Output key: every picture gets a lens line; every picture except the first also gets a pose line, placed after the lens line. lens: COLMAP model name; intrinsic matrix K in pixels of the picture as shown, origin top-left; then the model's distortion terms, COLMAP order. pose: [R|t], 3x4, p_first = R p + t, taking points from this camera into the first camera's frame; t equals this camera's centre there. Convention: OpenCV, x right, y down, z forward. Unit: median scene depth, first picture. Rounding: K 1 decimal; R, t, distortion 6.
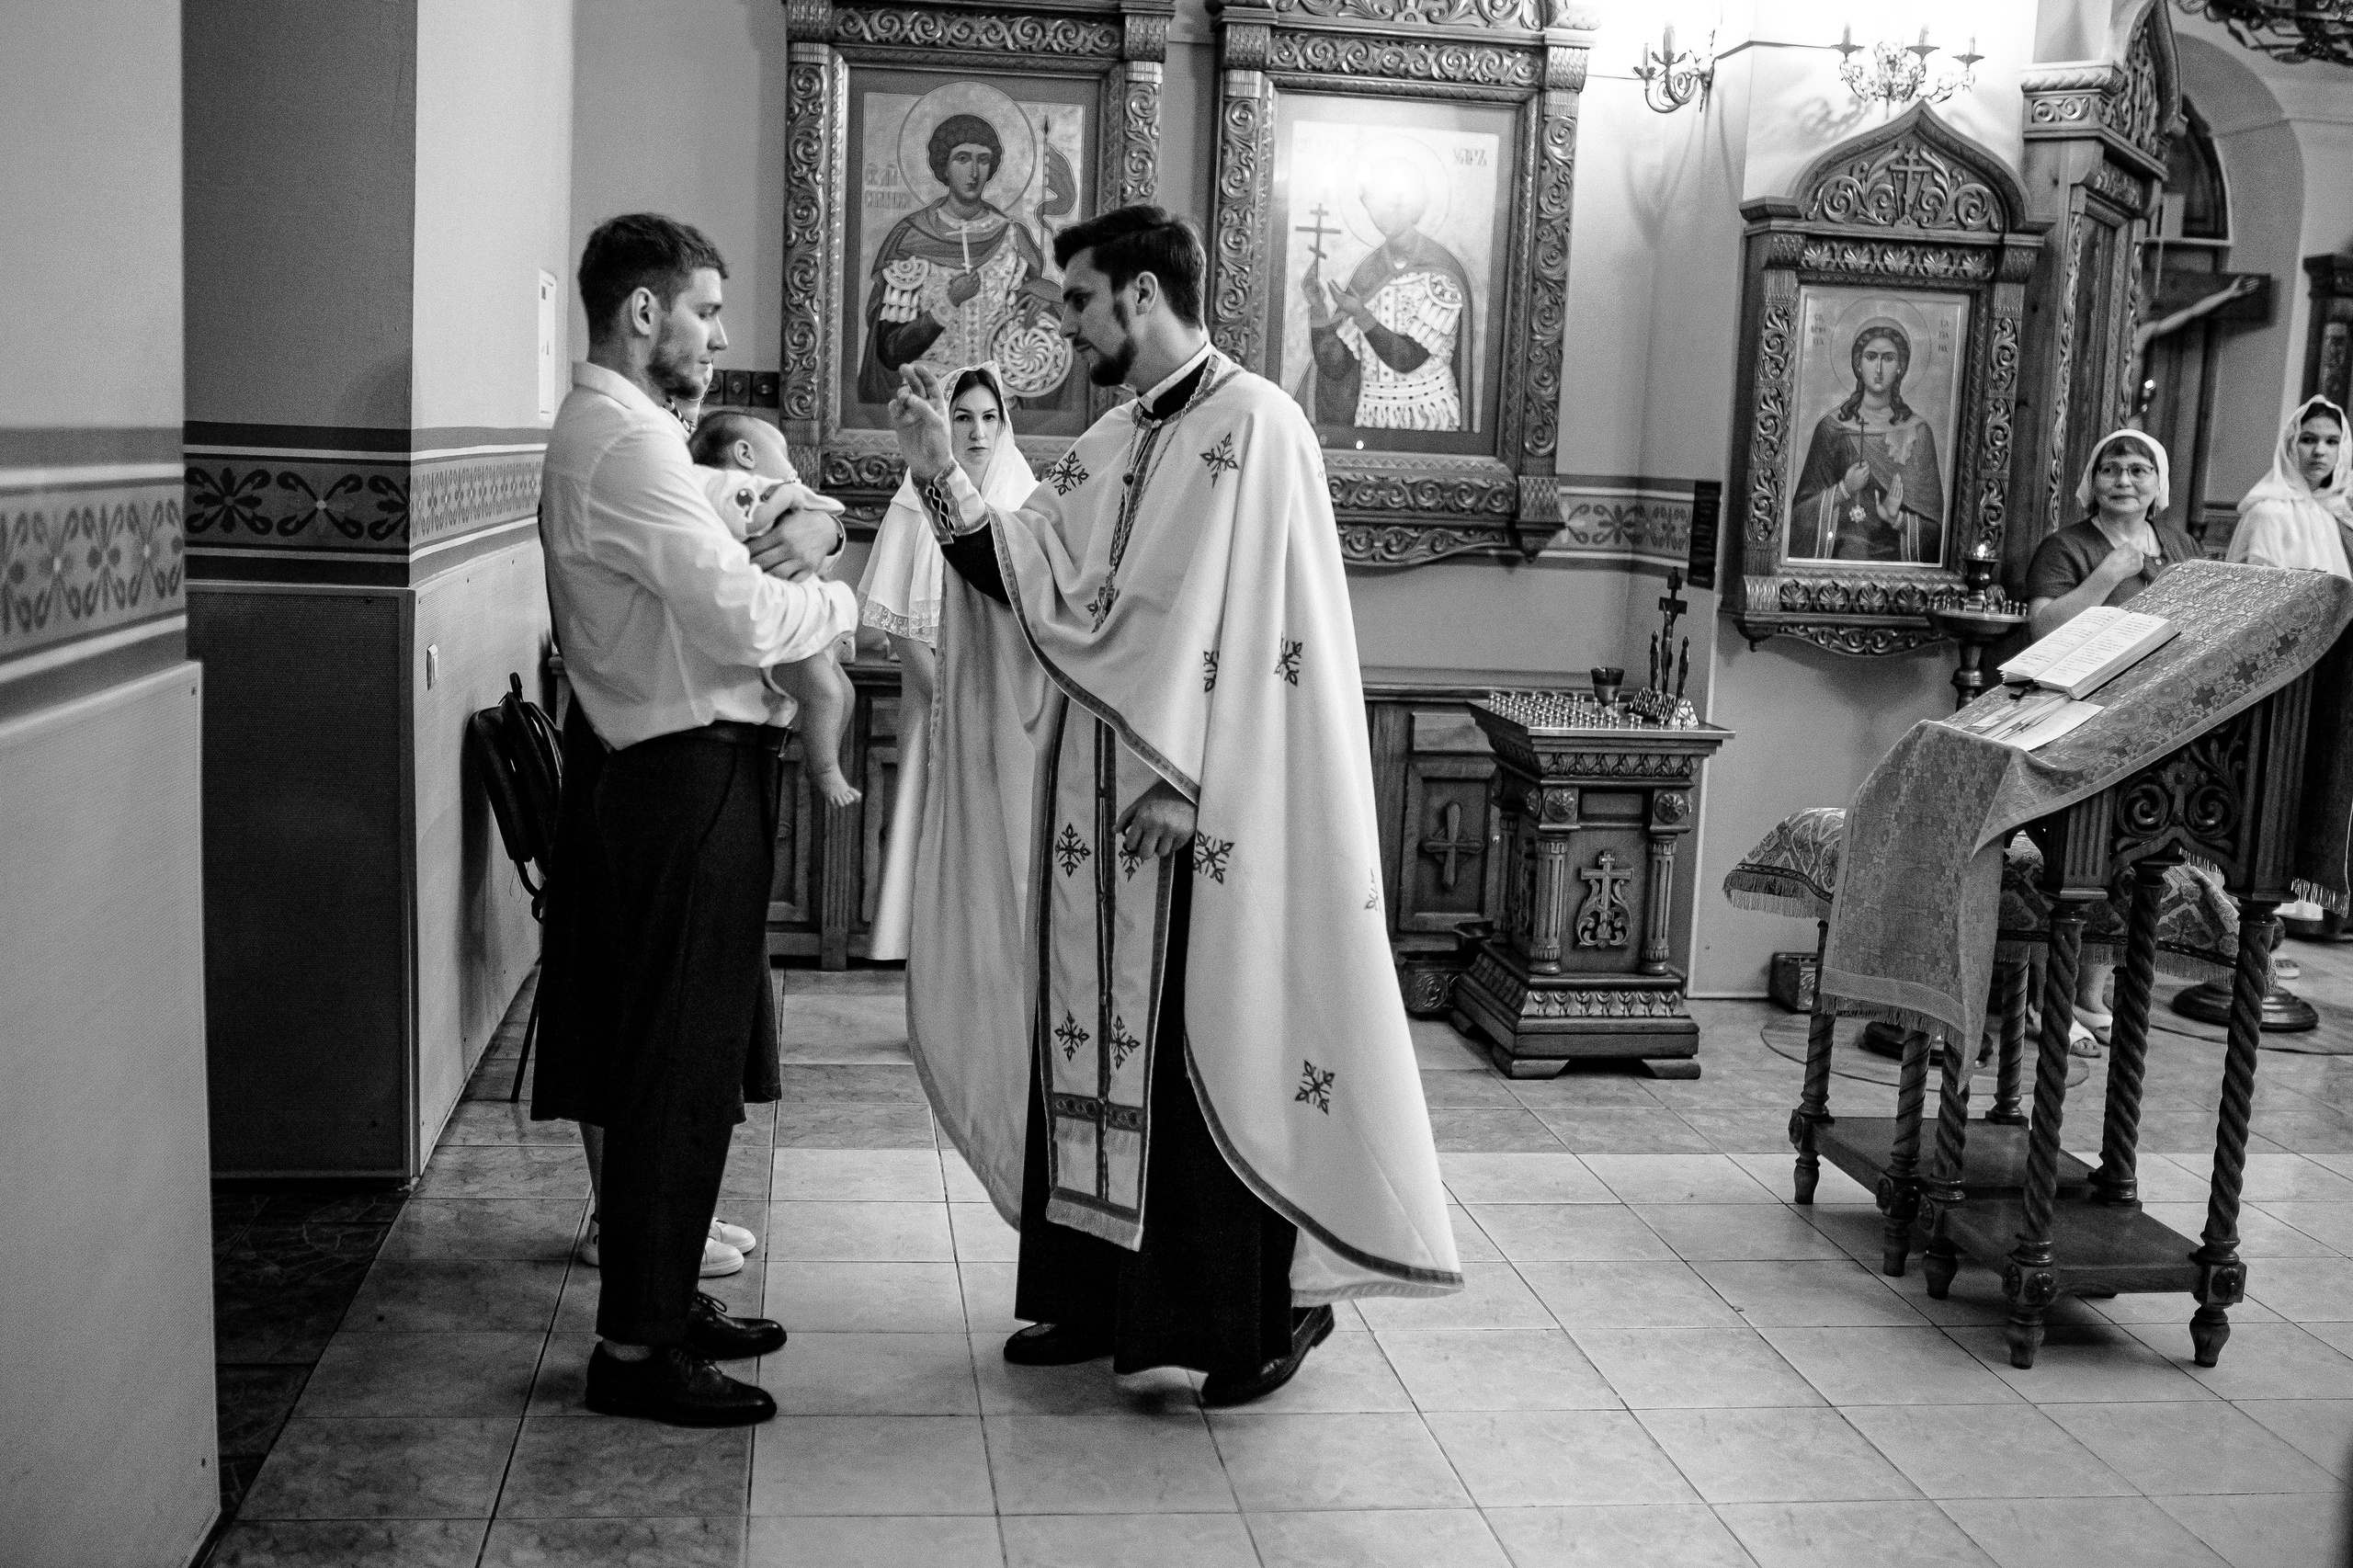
lens RADIAL K [[2377.5, 0, 1164.1], [0, 2377.5, 760.7], [0, 0, 1]] dist [-0.058532, 0.074497]
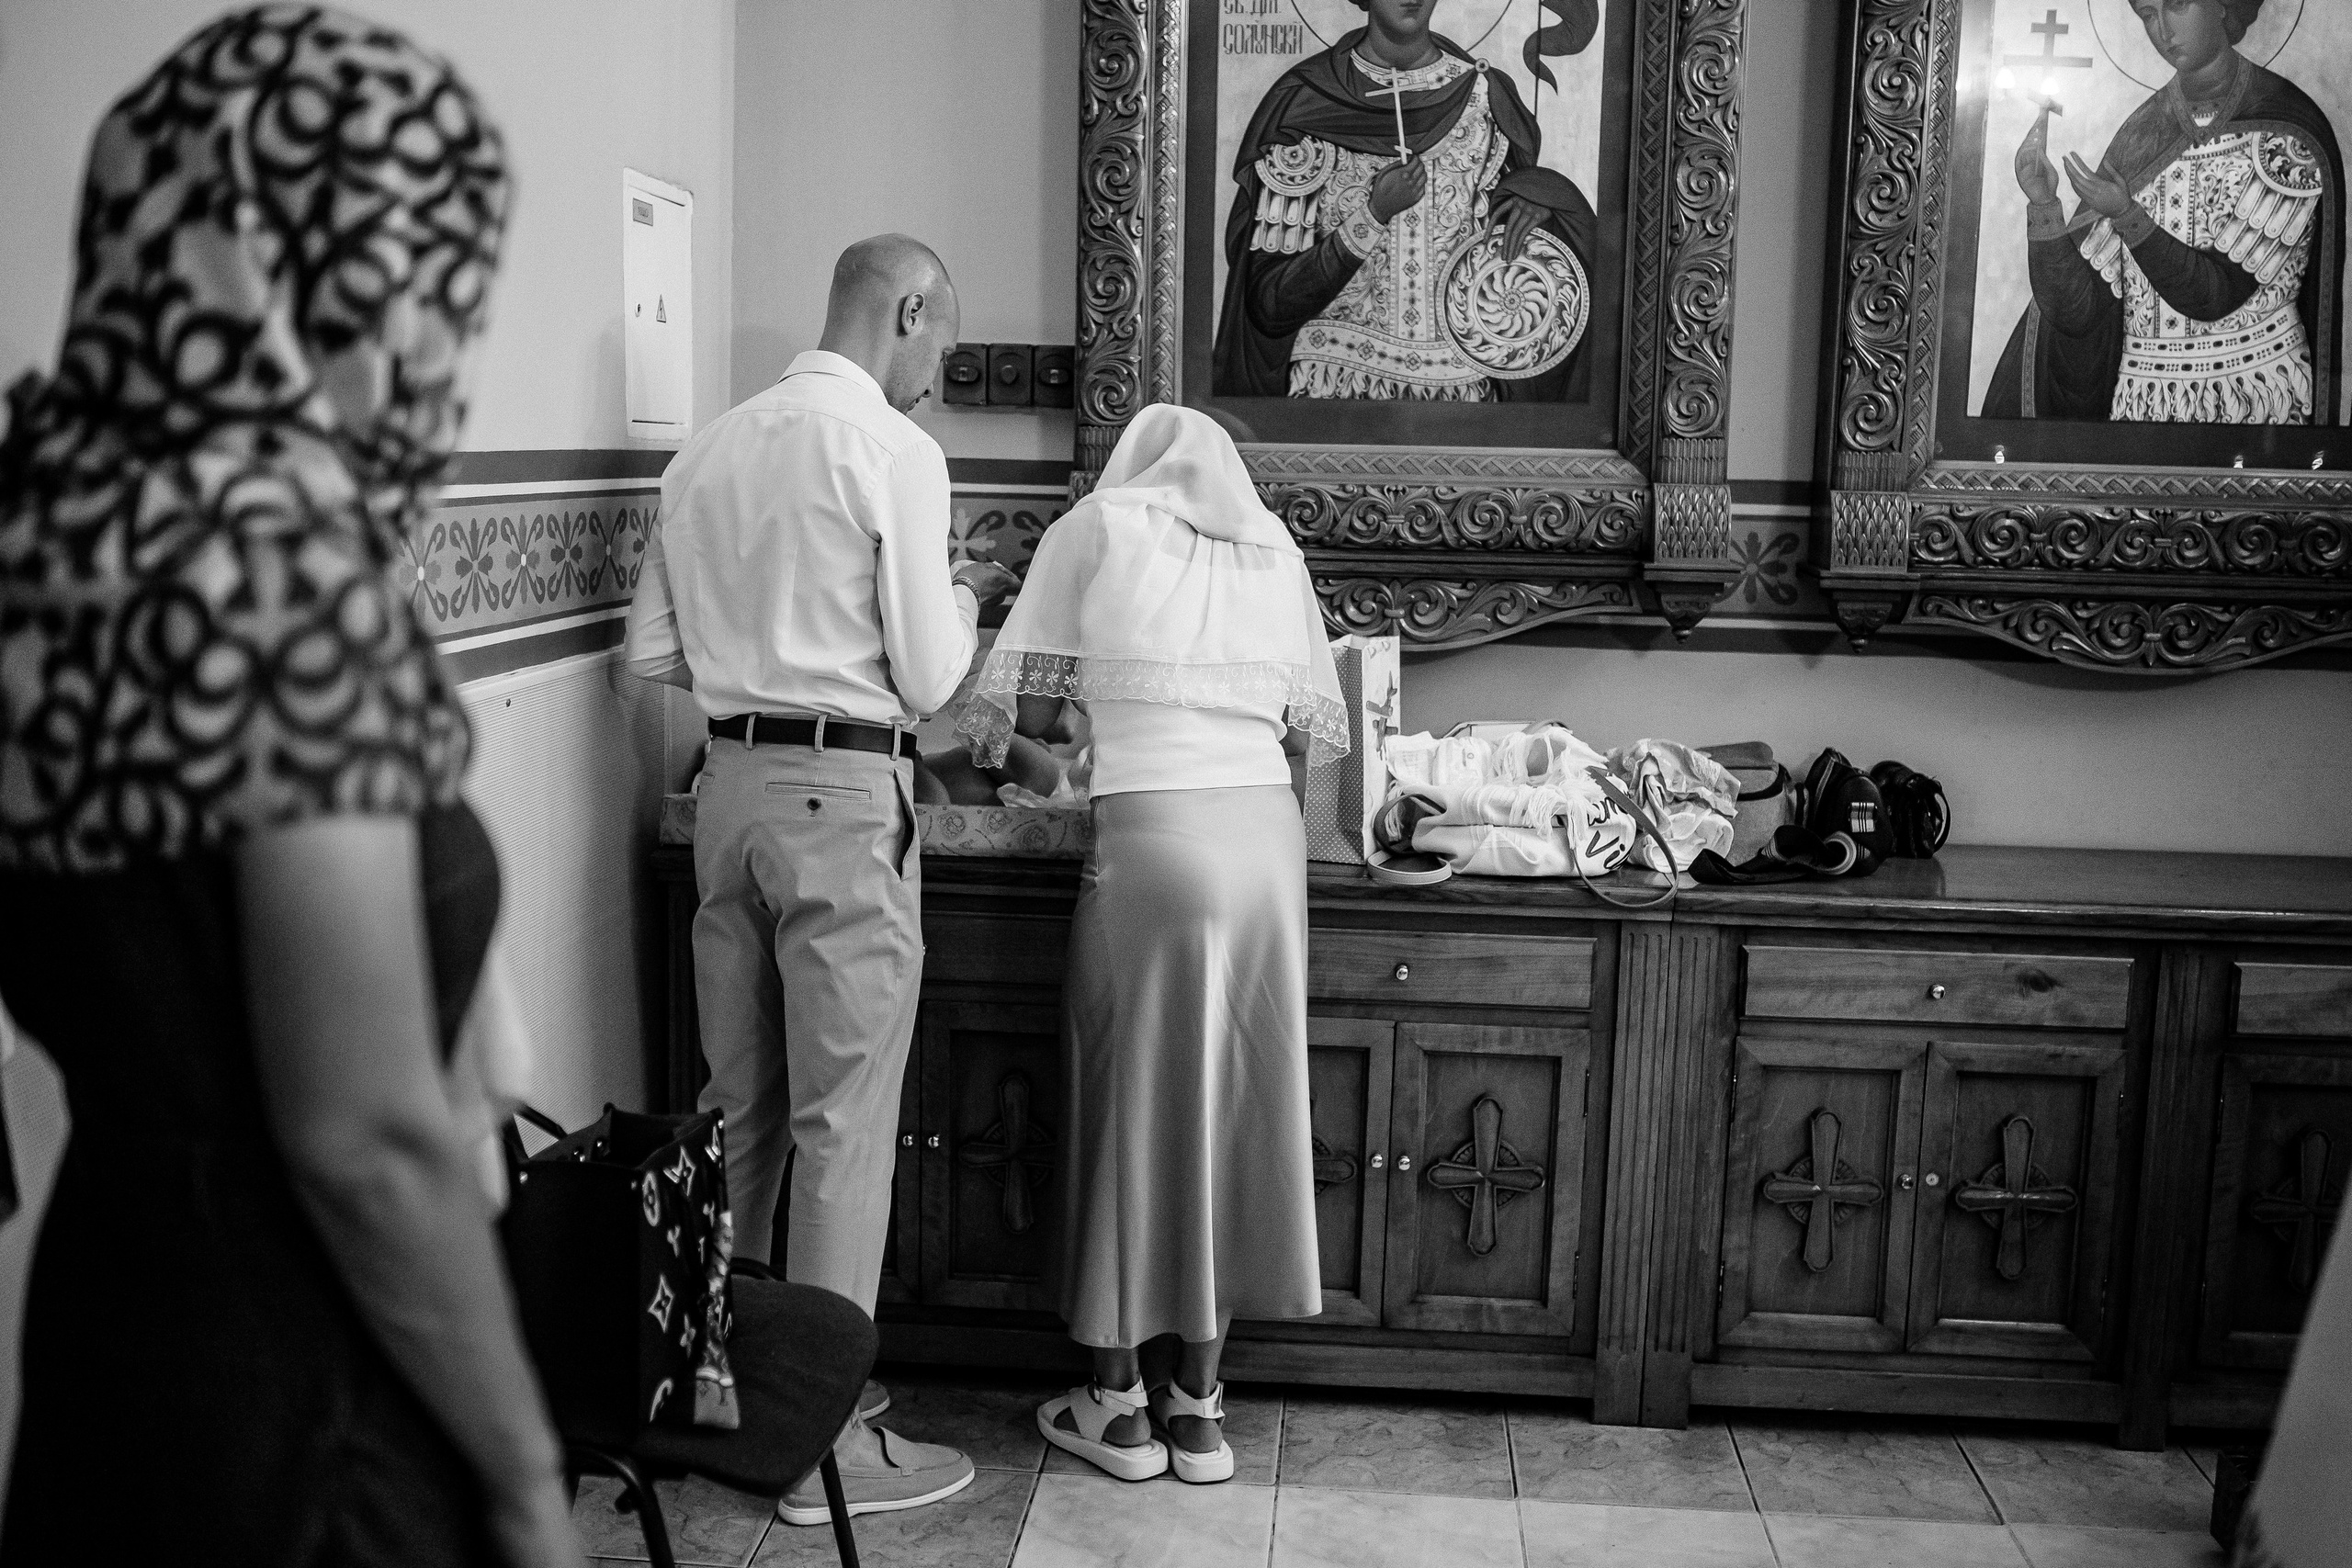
lens RADIAL K [[2326.0, 0, 1176.0], [0, 2326.0, 784.0], [0, 0, 1]] dist [-0.067643, 0.083040]
pose [[0.973515, 0.010980, -0.228359, -0.007660], [-0.011230, 0.999937, 0.000205, -0.056676], [0.228347, 0.002364, 0.973577, 0.449998]]
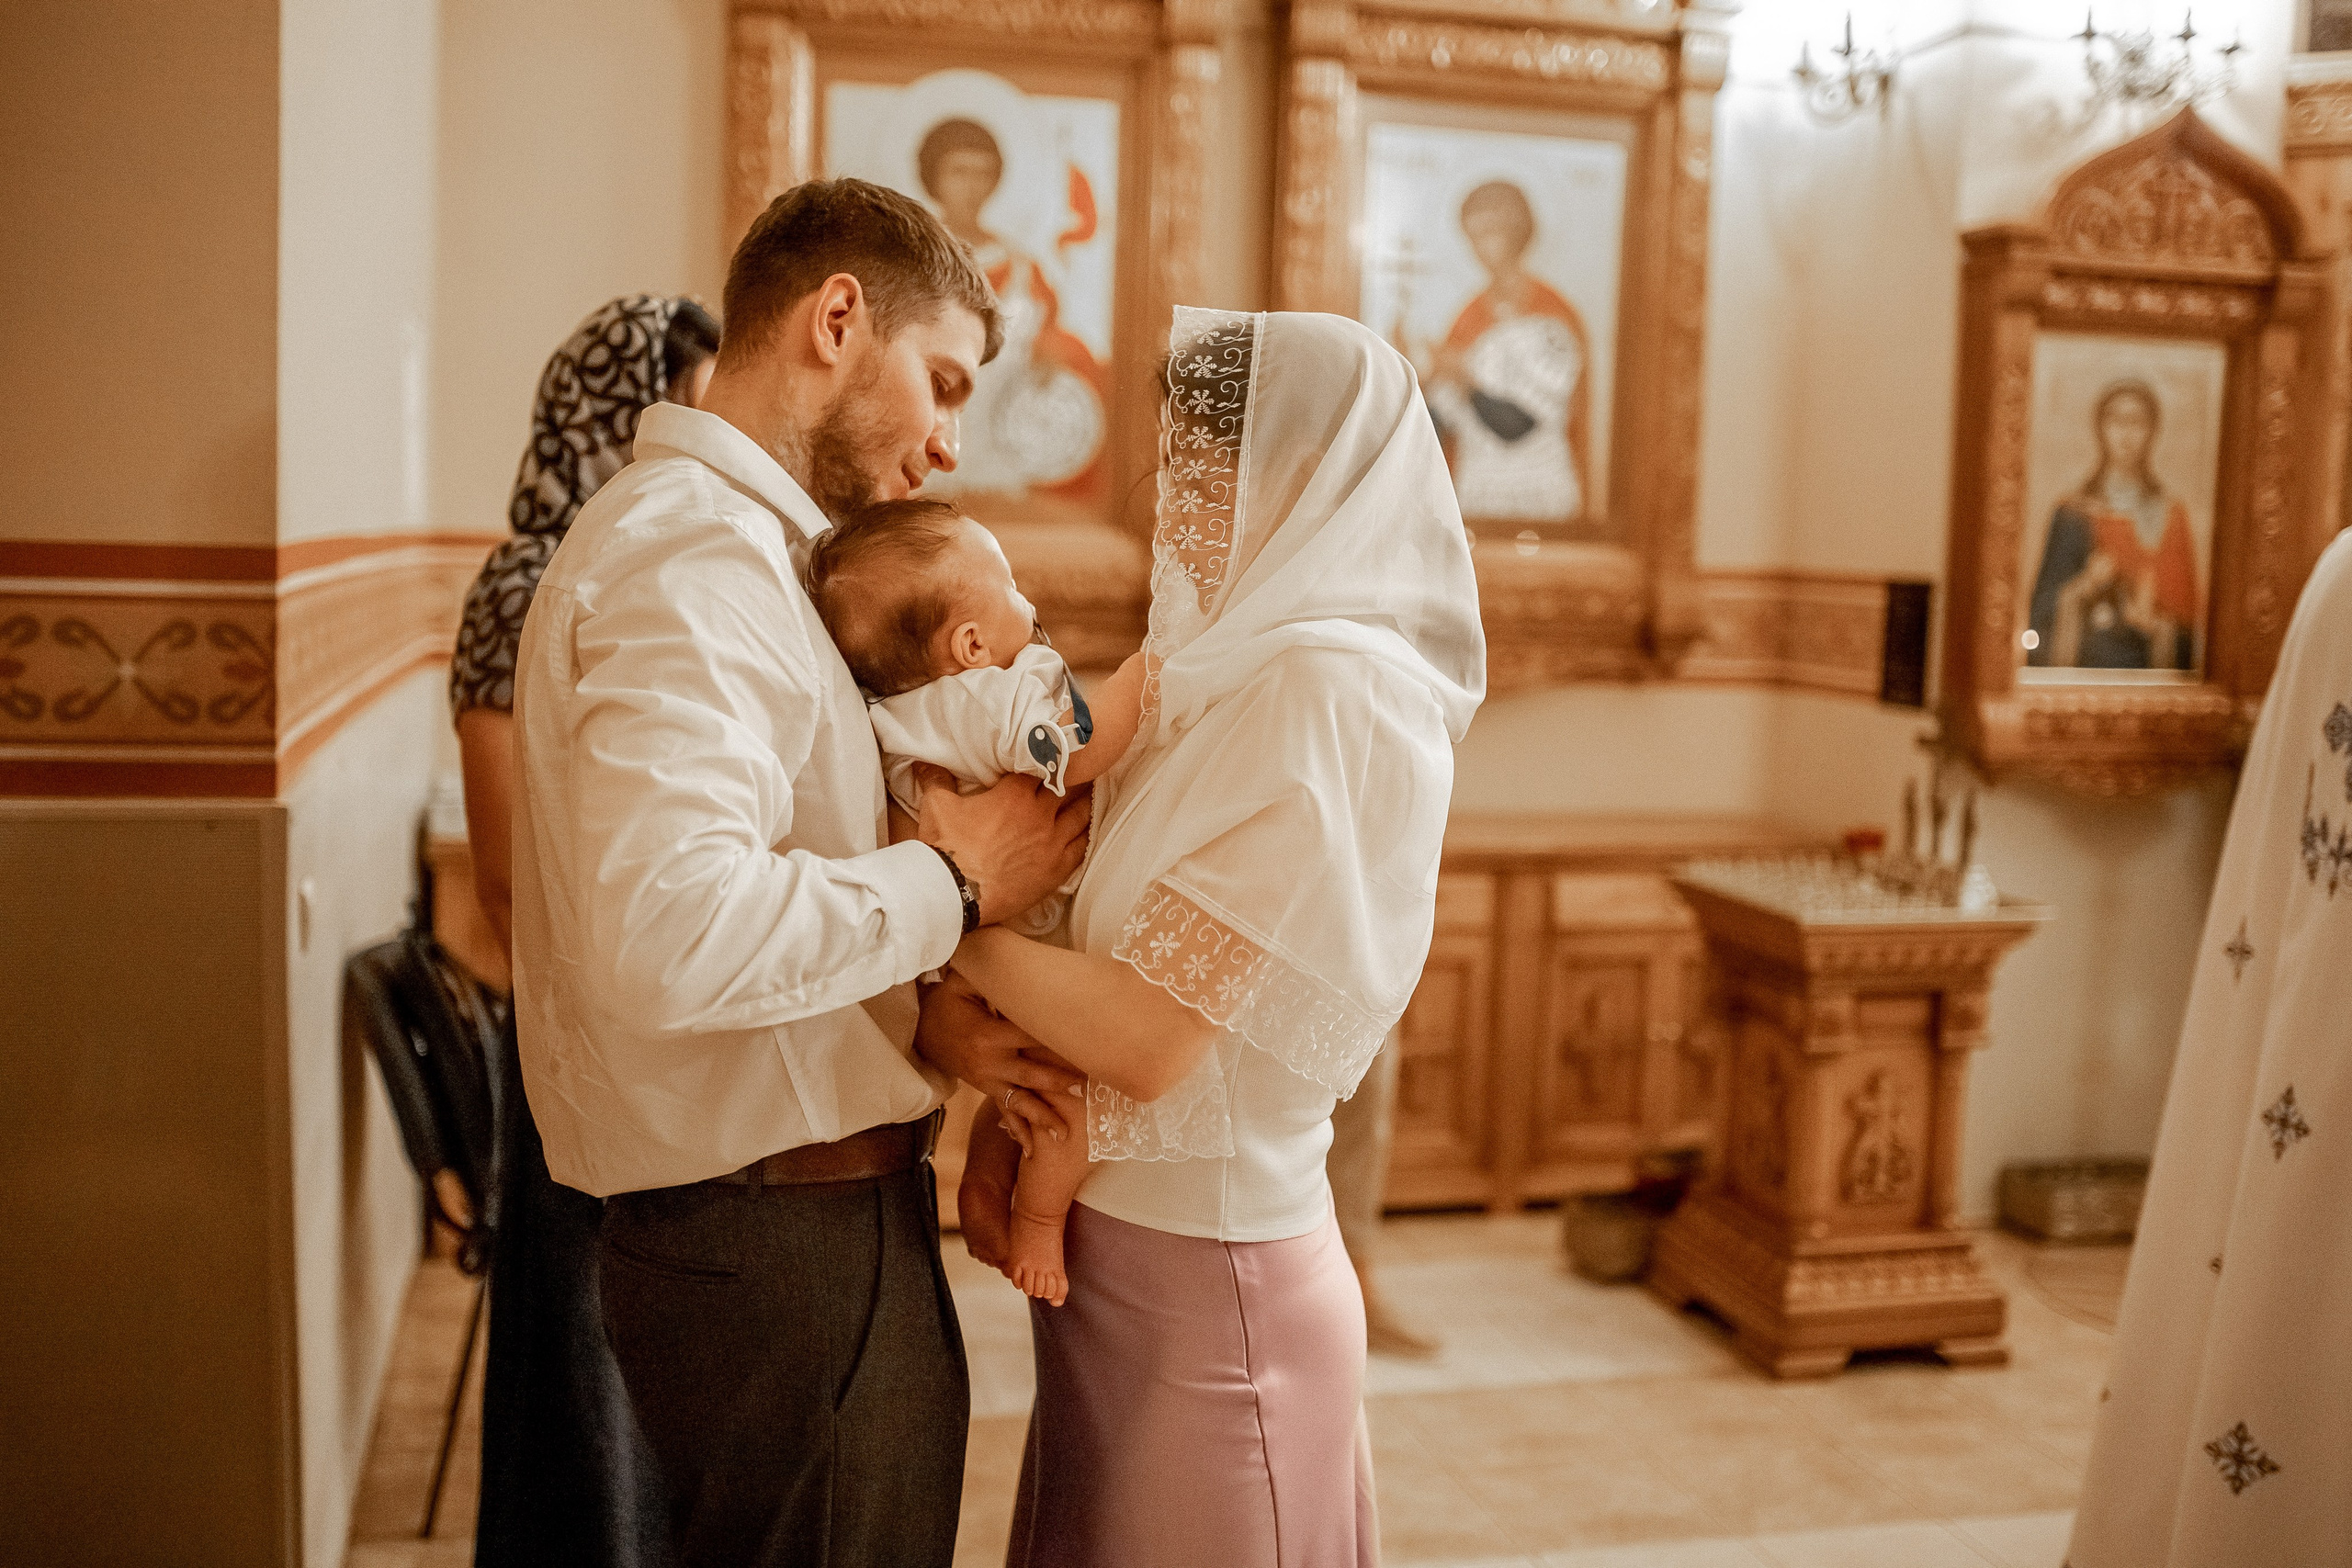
lens RADIAL K [[2326.0, 0, 1176.0], [0, 2326.0, 784.0], [0, 0, 1]] dist [-0.067643, 0.083040]
pose [[0.993917, -0.023898, 0.107511, -0.100473], [0.026041, 0.999488, -0.018575, -0.040261], [-0.107012, 0.021261, 0.994030, 0.250951]]
